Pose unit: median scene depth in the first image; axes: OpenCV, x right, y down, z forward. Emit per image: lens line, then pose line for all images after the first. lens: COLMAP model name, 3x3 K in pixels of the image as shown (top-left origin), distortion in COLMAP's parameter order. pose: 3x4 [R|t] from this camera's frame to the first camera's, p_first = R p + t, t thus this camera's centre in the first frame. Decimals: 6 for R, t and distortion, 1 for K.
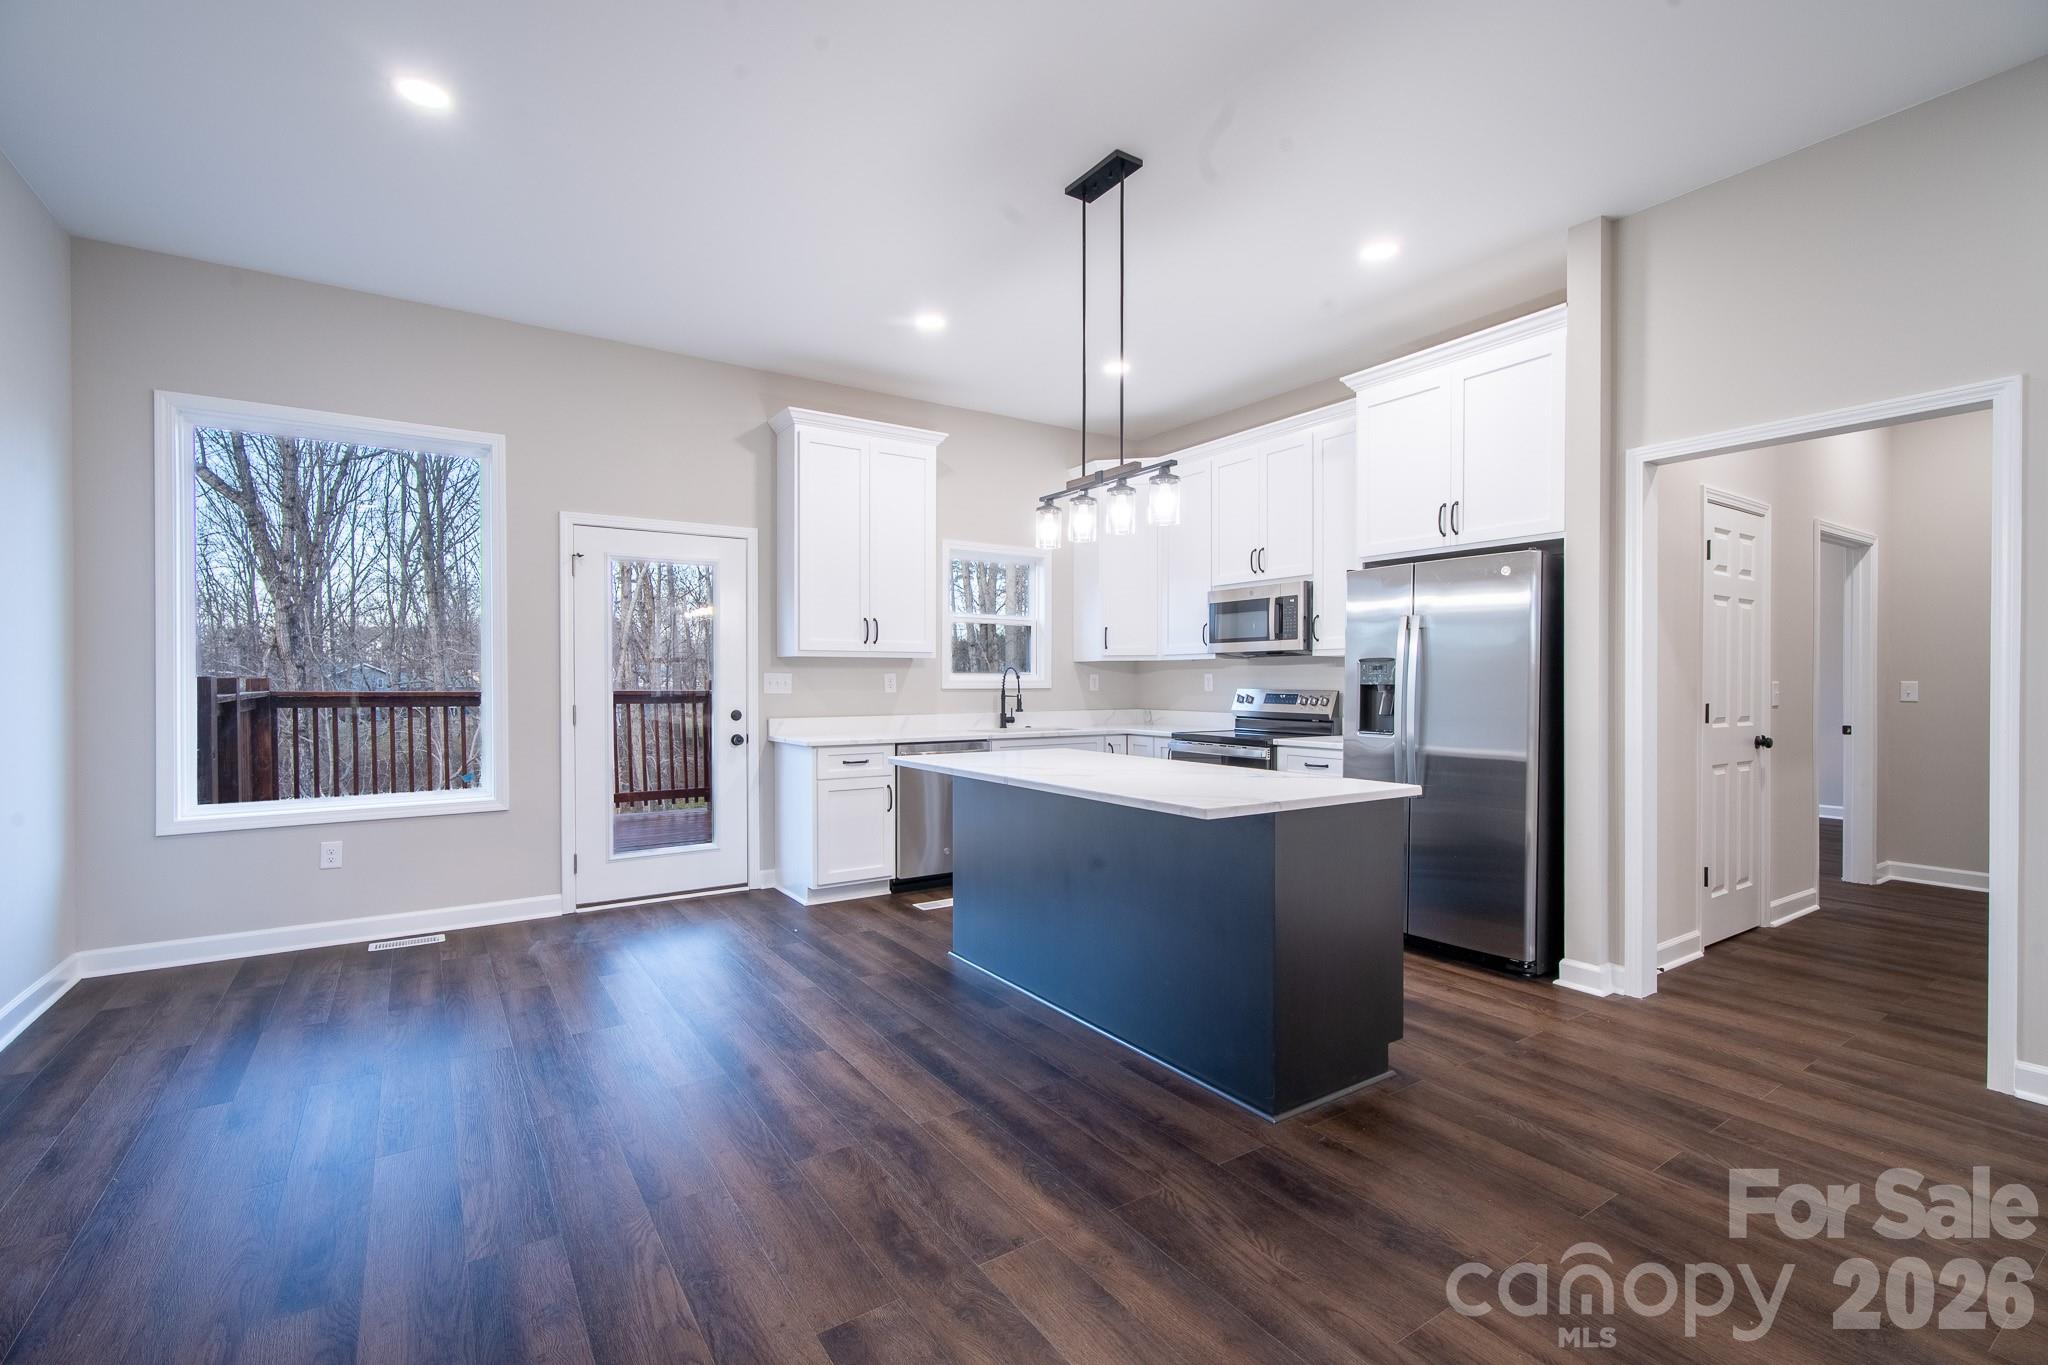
lens RADIAL K [[903.4, 0, 1015.6], [0, 903.4, 691.0], [0, 0, 1]] dist [0.001536, -0.001755]
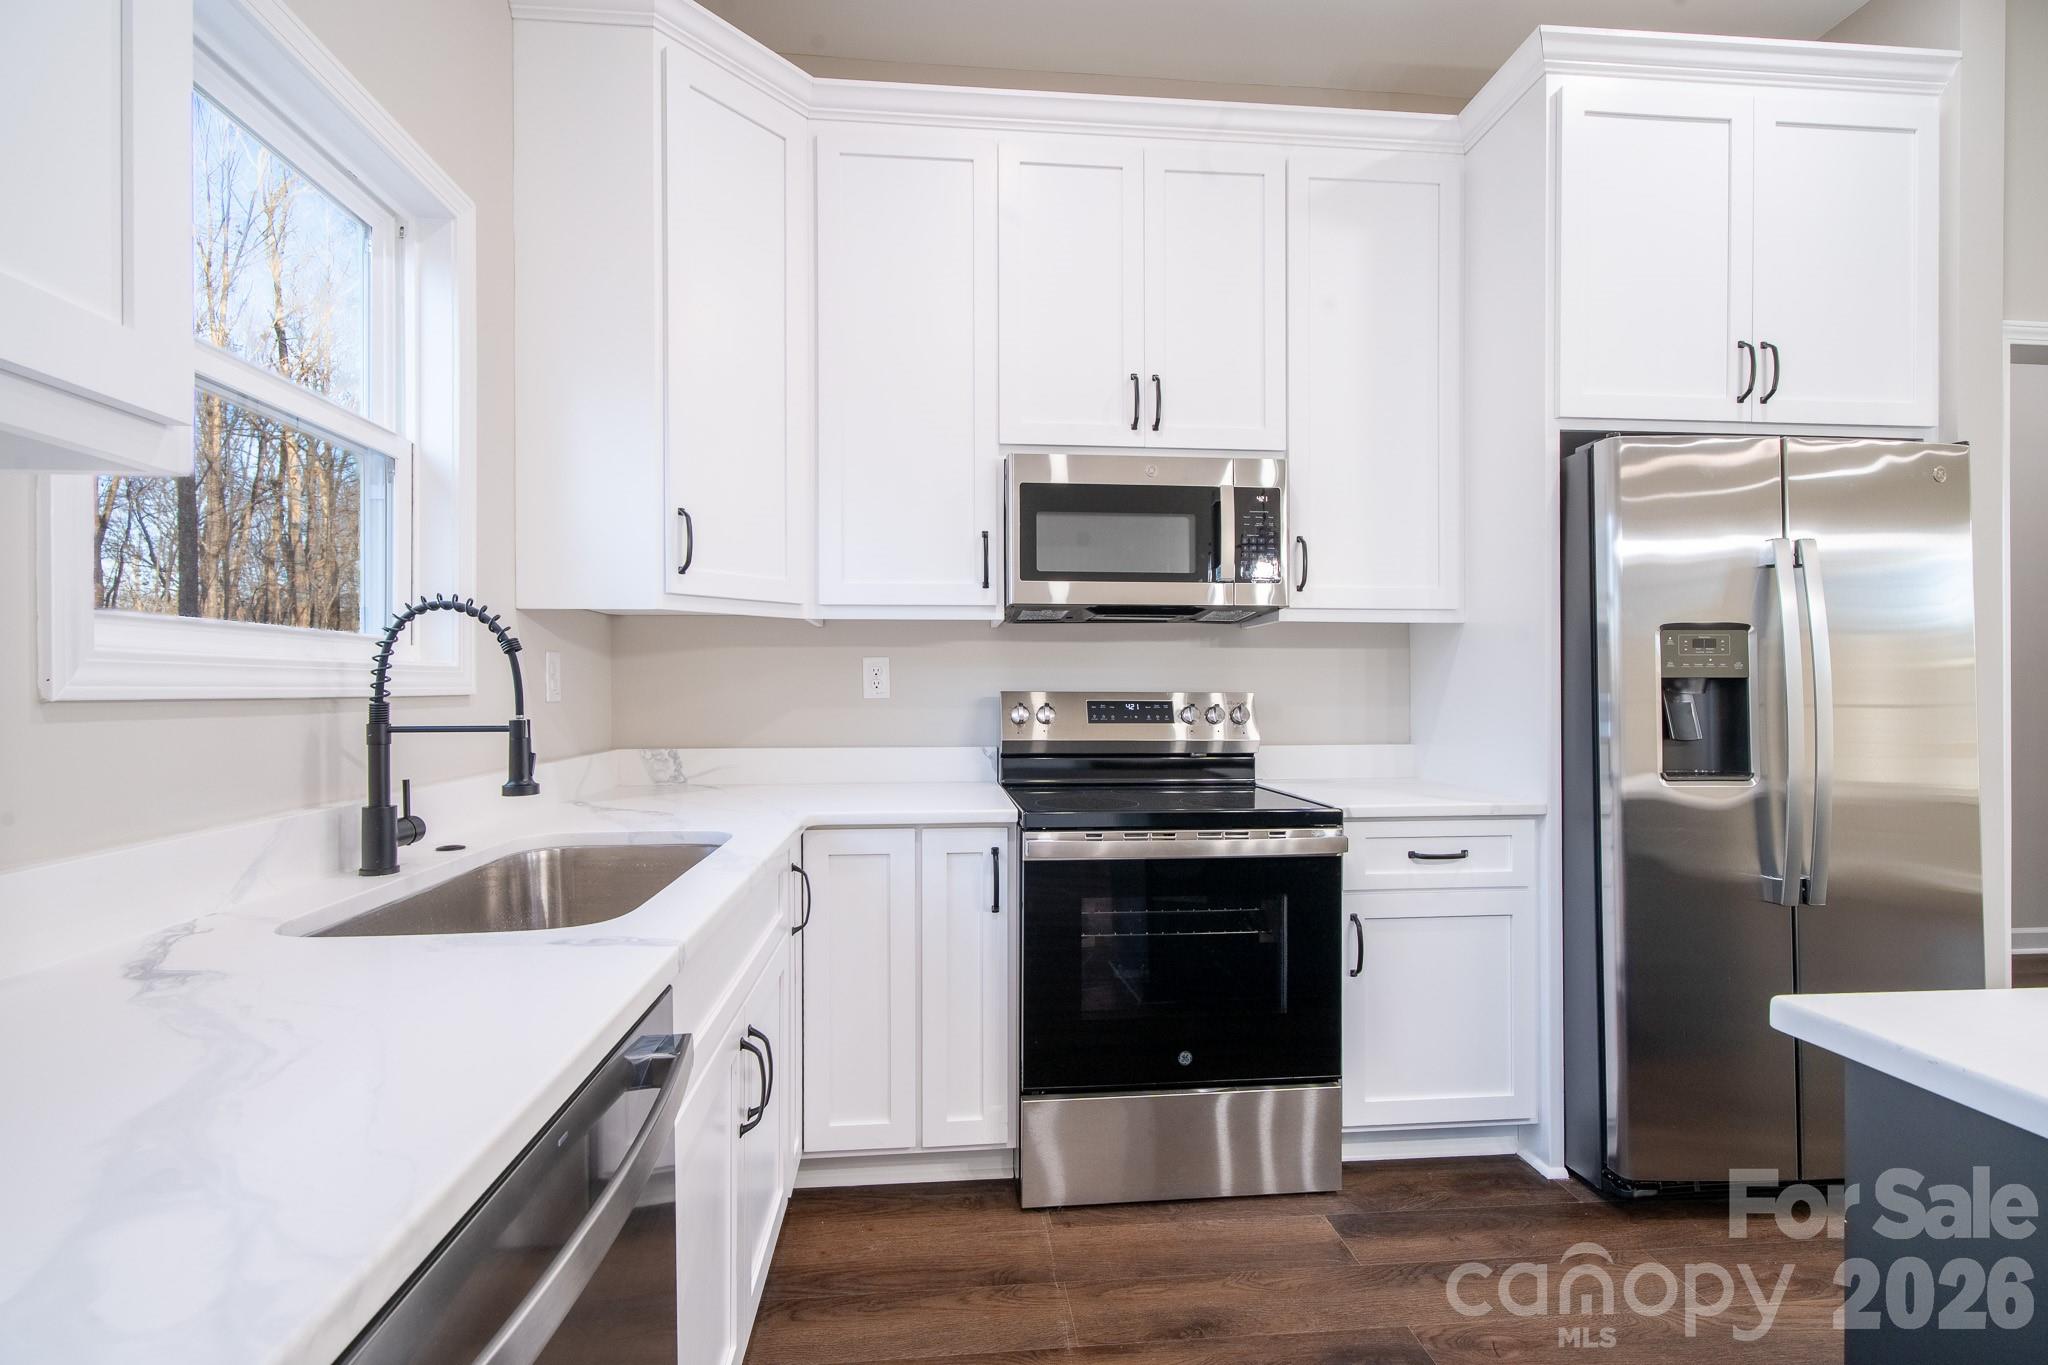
lens RADIAL K [[903.4, 0, 1008.3], [0, 903.4, 691.7], [0, 0, 1]] dist [0.001536, -0.001755]
pose [[0.470528, -0.004184, 0.882375, -0.197707], [0.010256, 0.999947, -0.000727, -0.002580], [-0.882326, 0.009392, 0.470546, 1.082572]]
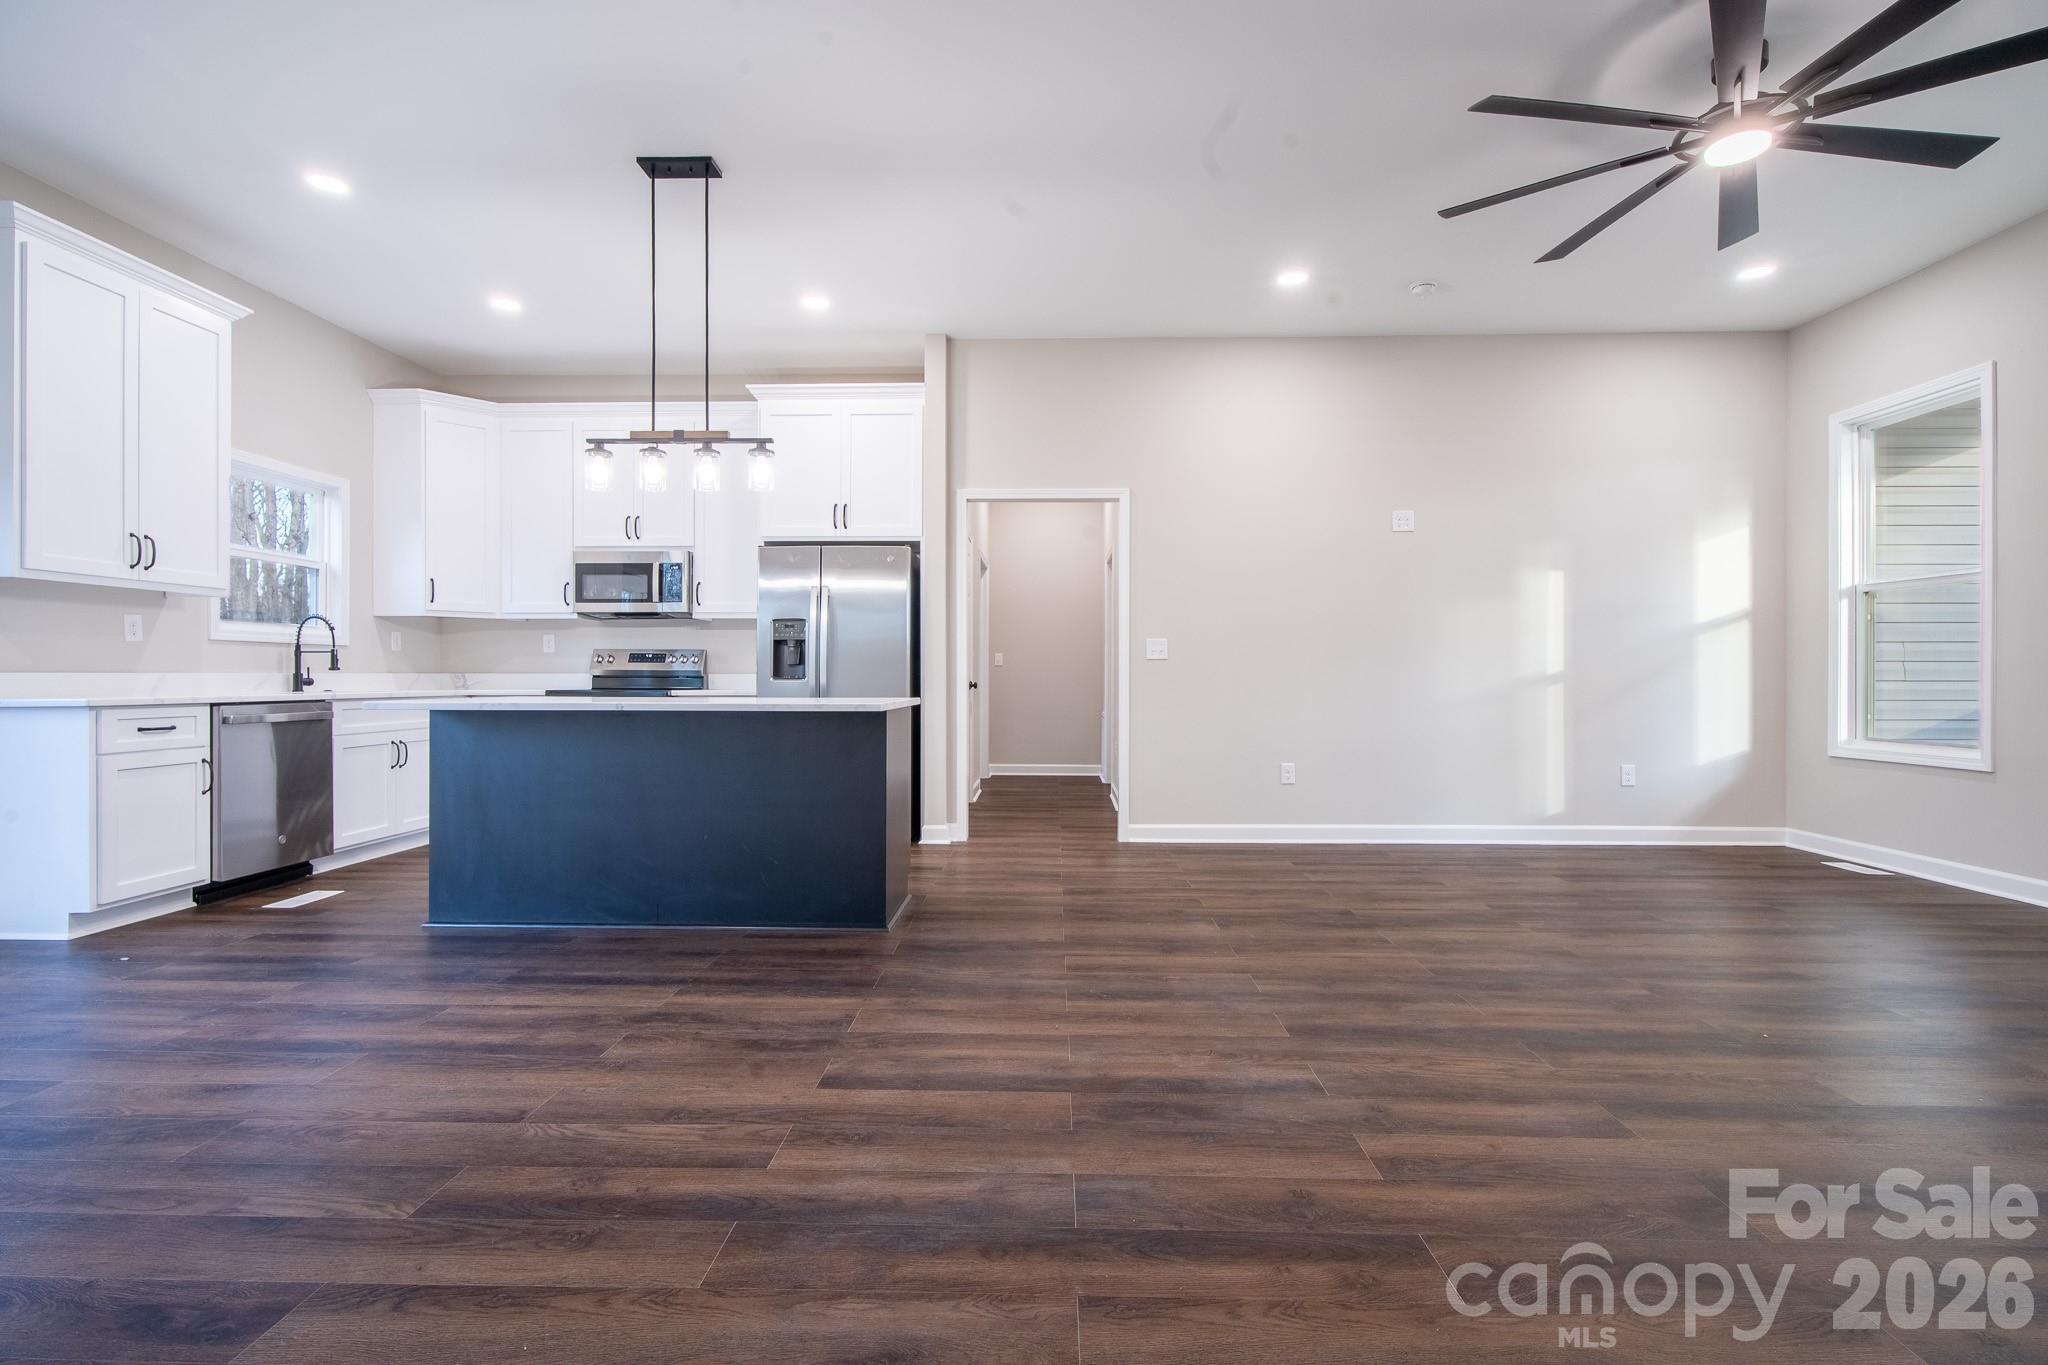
lens RADIAL K [[903.4, 0, 1032.6], [0, 903.4, 682.6], [0, 0, 1]] dist [0.001536, -0.001755]
pose [[0.574263, -0.004963, 0.818655, -0.424866], [0.007310, 0.999973, 0.000935, 0.052819], [-0.818638, 0.005447, 0.574284, 0.003066]]
